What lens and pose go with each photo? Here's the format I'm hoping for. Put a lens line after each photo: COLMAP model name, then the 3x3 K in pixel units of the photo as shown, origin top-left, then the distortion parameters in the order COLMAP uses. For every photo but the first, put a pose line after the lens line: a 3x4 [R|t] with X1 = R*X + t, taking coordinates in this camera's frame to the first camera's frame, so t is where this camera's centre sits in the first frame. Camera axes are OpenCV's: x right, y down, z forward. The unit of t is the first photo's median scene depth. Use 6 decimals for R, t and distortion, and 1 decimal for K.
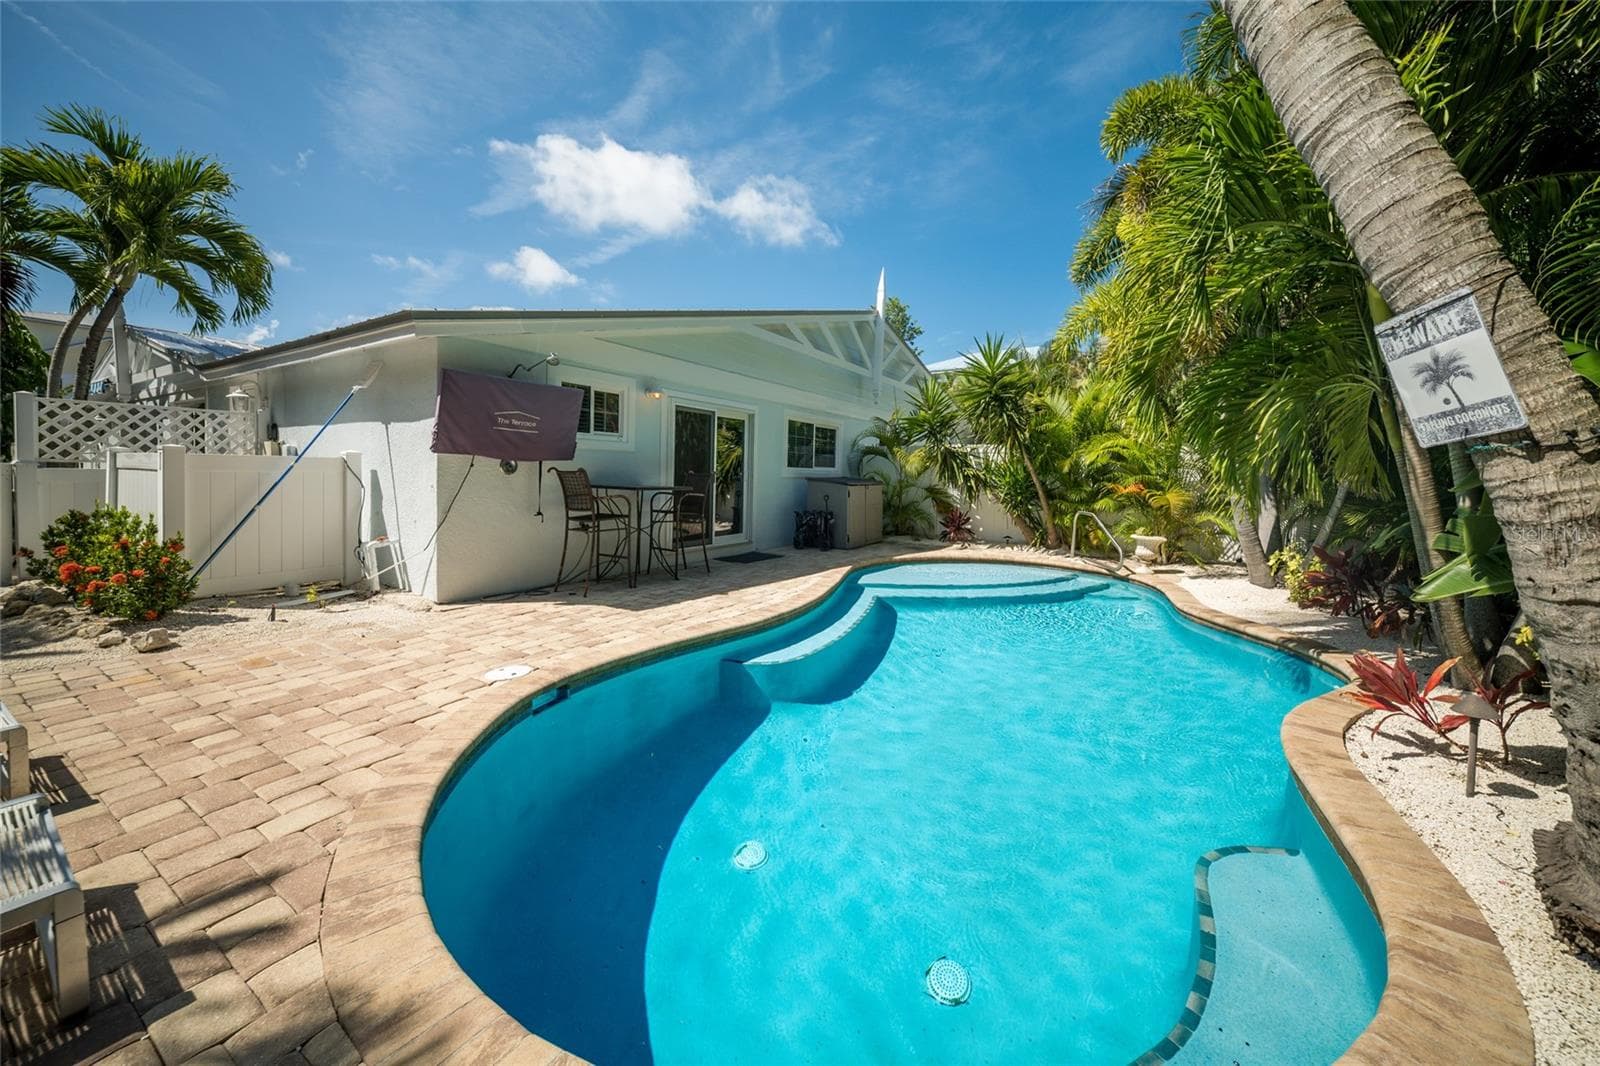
lens RADIAL K [[618.0, 0, 797.2], [0, 618.0, 496.9], [0, 0, 1]] dist [0.014570, -0.000103]
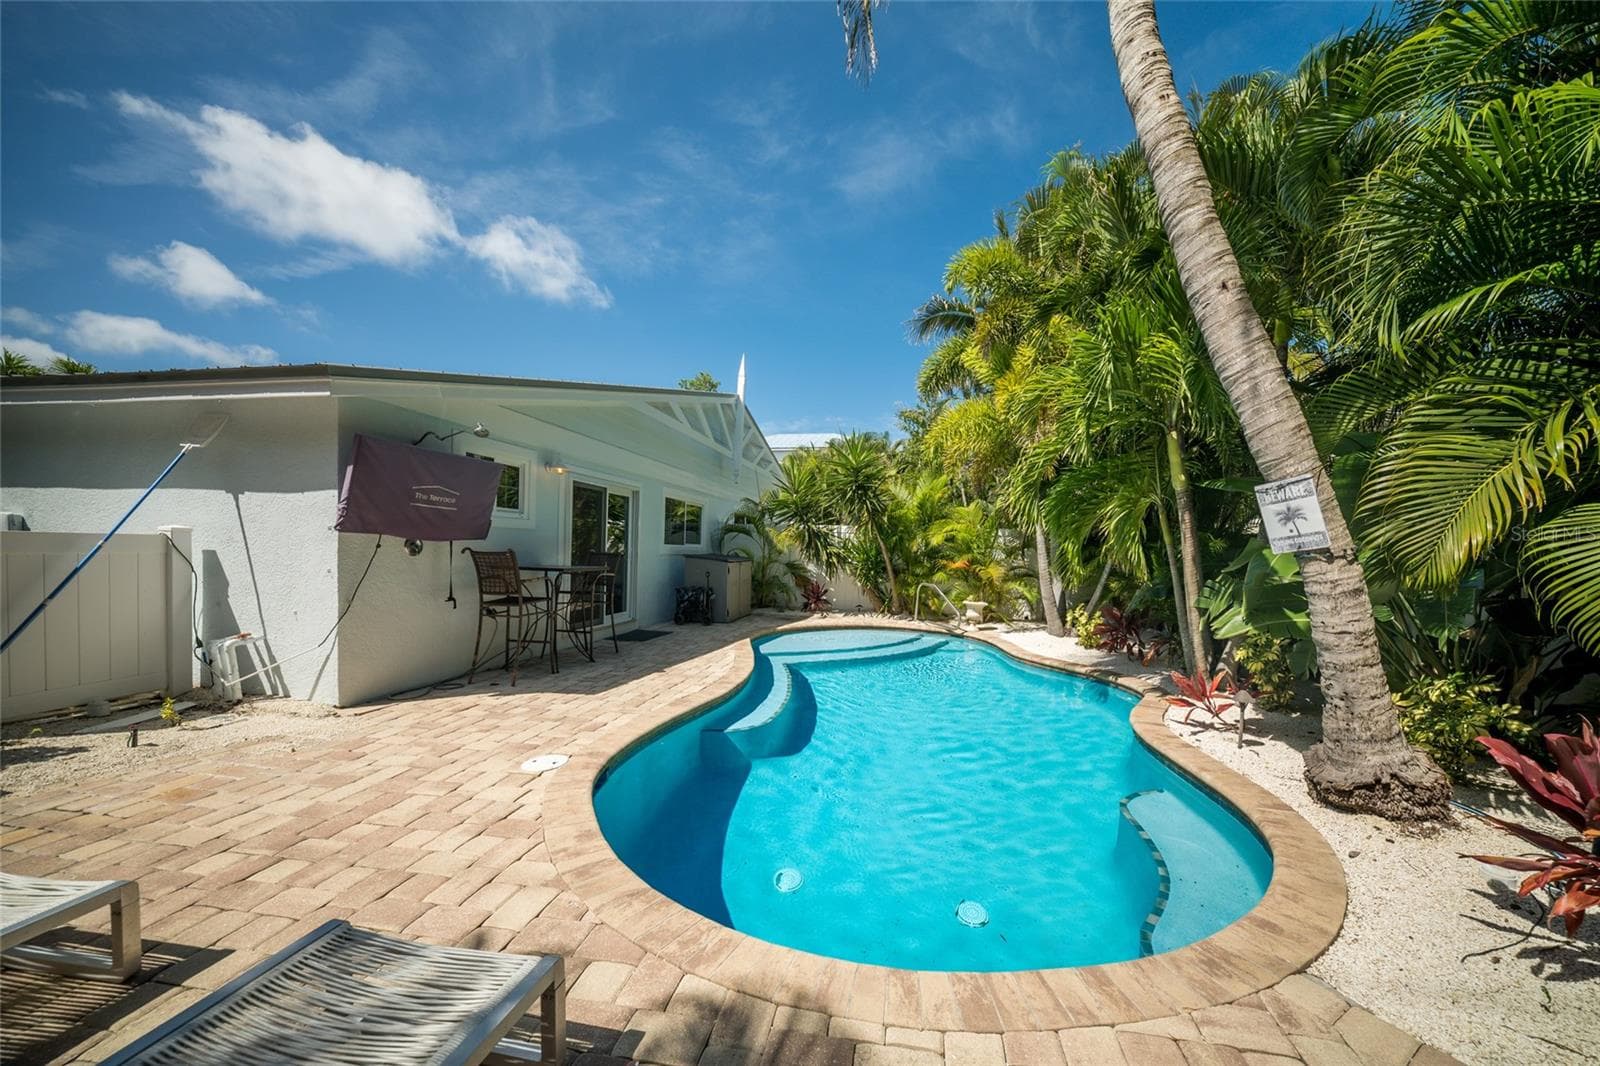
lens RADIAL K [[622.3, 0, 801.5], [0, 622.3, 576.3], [0, 0, 1]] dist [-0.029965, 0.013193]
pose [[0.914022, -0.015232, 0.405379, -0.275458], [0.008344, 0.999789, 0.018752, -0.015971], [-0.405579, -0.013757, 0.913956, -0.023968]]
